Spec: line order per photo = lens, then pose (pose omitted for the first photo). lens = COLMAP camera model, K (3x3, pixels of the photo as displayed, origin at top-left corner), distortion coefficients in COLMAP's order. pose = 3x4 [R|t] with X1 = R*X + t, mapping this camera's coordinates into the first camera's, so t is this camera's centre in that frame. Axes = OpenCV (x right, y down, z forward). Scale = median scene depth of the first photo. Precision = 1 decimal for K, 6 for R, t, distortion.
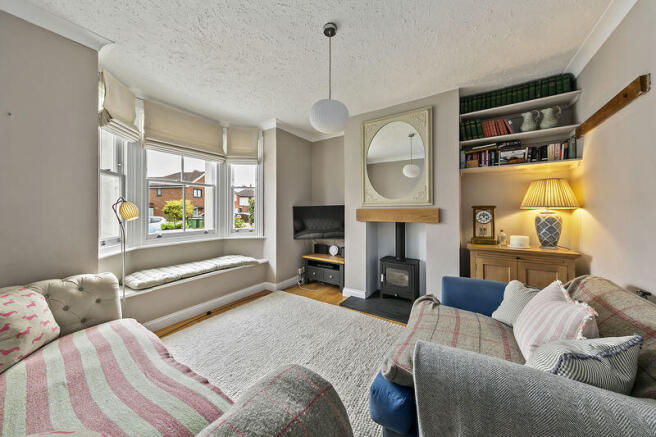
lens RADIAL K [[222.9, 0, 330.3], [0, 222.9, 213.9], [0, 0, 1]] dist [0.001692, -0.000577]
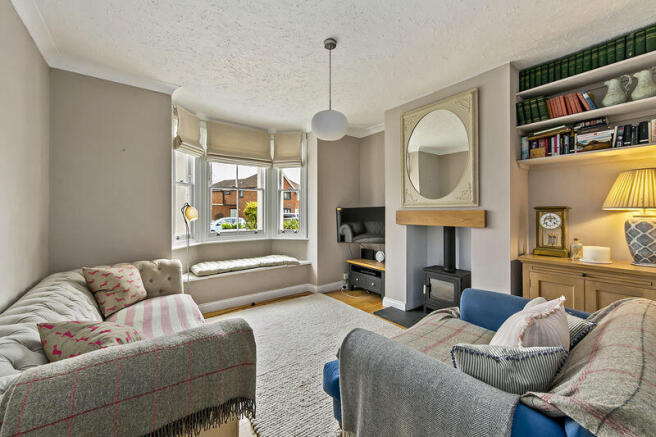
lens RADIAL K [[261.0, 0, 324.1], [0, 261.0, 216.3], [0, 0, 1]] dist [-0.000657, -0.000333]
pose [[0.940363, 0.004605, -0.340140, 0.256618], [-0.003561, 0.999987, 0.003696, -0.003126], [0.340153, -0.002264, 0.940367, -0.119923]]
